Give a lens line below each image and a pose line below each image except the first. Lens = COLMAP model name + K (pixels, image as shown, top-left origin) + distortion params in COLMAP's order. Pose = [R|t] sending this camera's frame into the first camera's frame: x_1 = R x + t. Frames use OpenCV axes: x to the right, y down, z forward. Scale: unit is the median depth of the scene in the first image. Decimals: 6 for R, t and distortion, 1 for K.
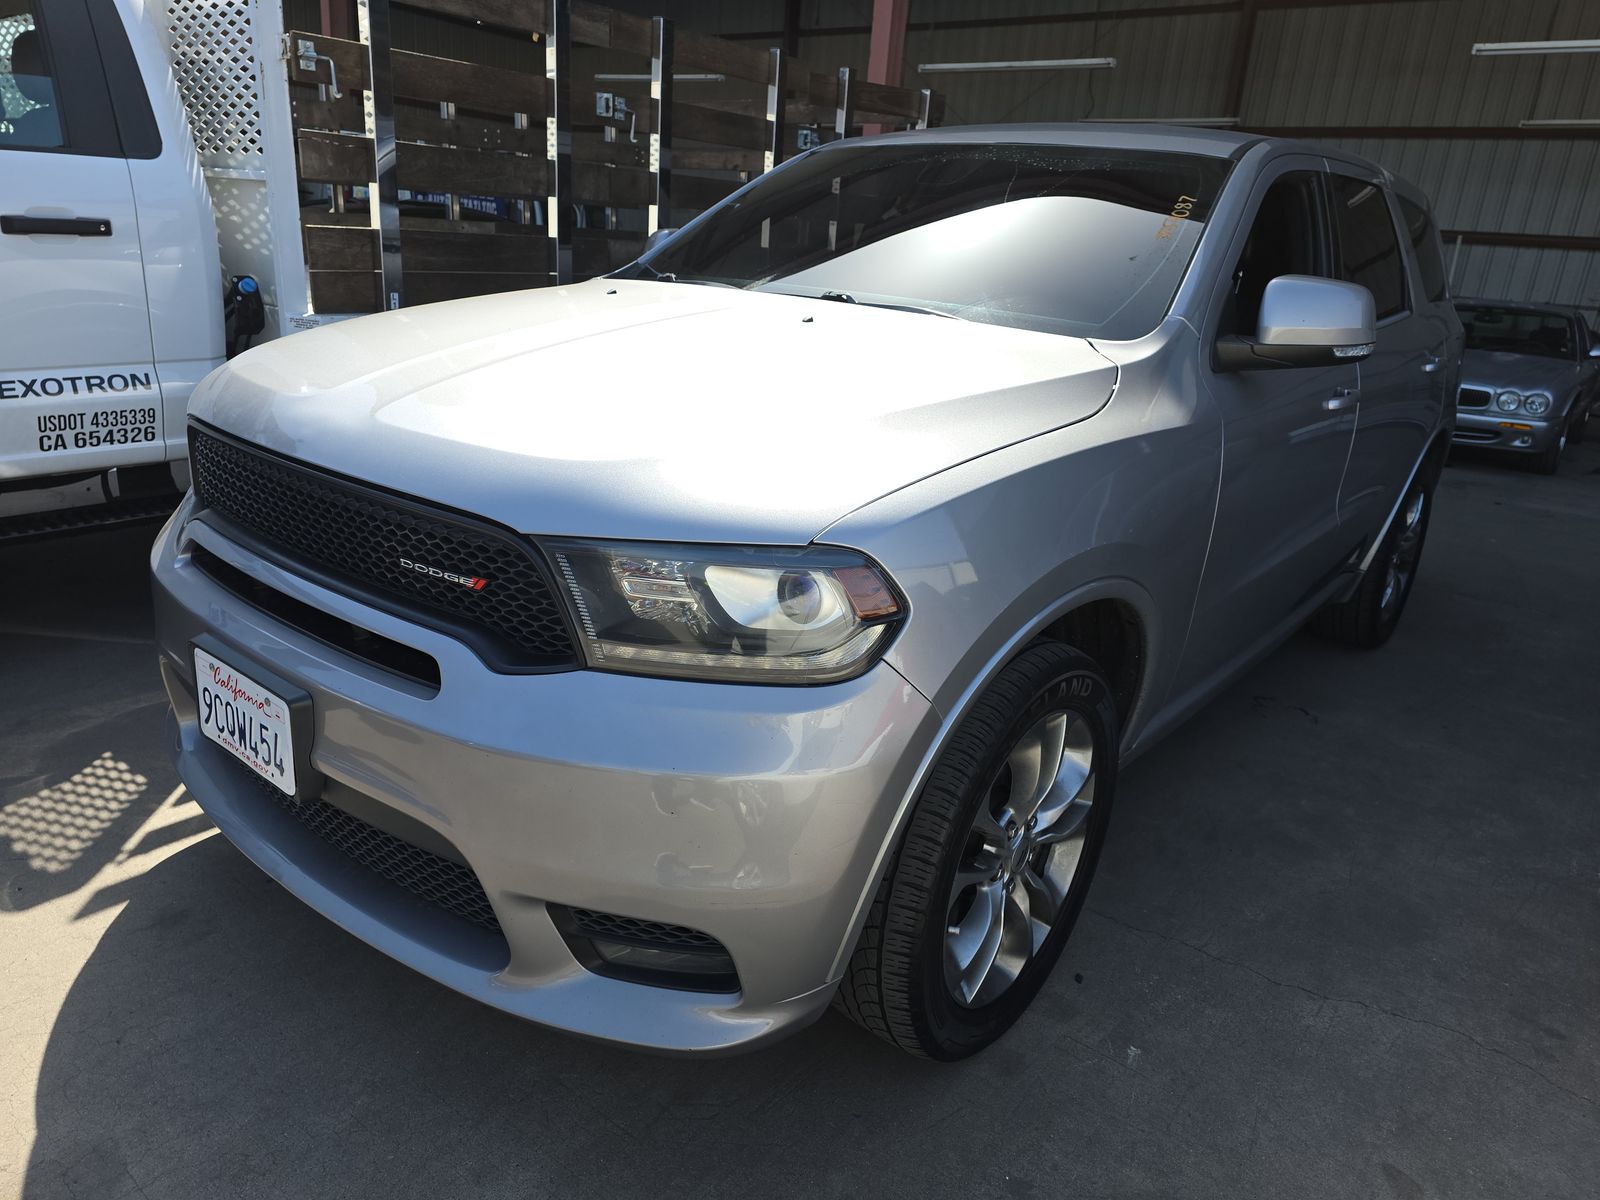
lens RADIAL K [[1155.4, 0, 800.0], [0, 1155.4, 600.0], [0, 0, 1]] dist [0.027171, 0.000338]
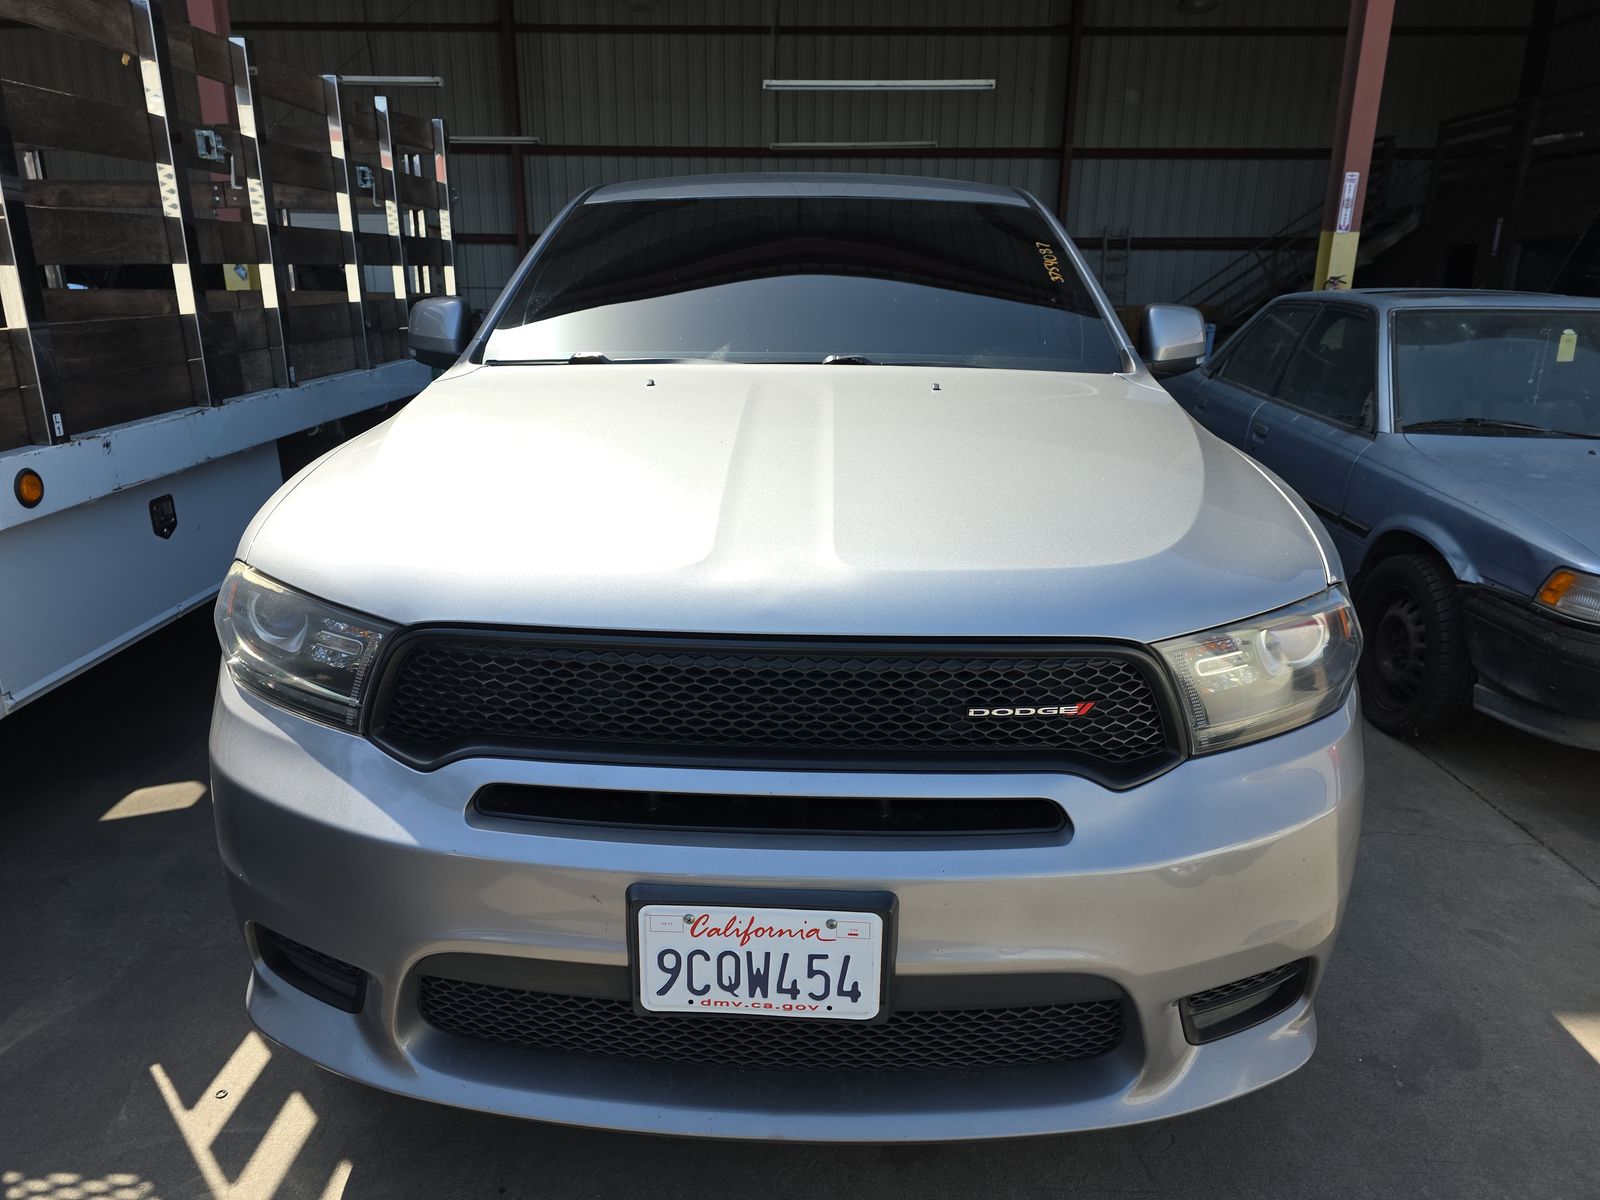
lens RADIAL K [[1105.5, 0, 800.9], [0, 1105.5, 609.2], [0, 0, 1]] dist [0.129782, -0.103381]
pose [[0.790350, -0.241732, 0.562950, -0.413499], [0.235877, 0.968098, 0.084545, -0.097432], [-0.565428, 0.065967, 0.822155, 0.158138]]
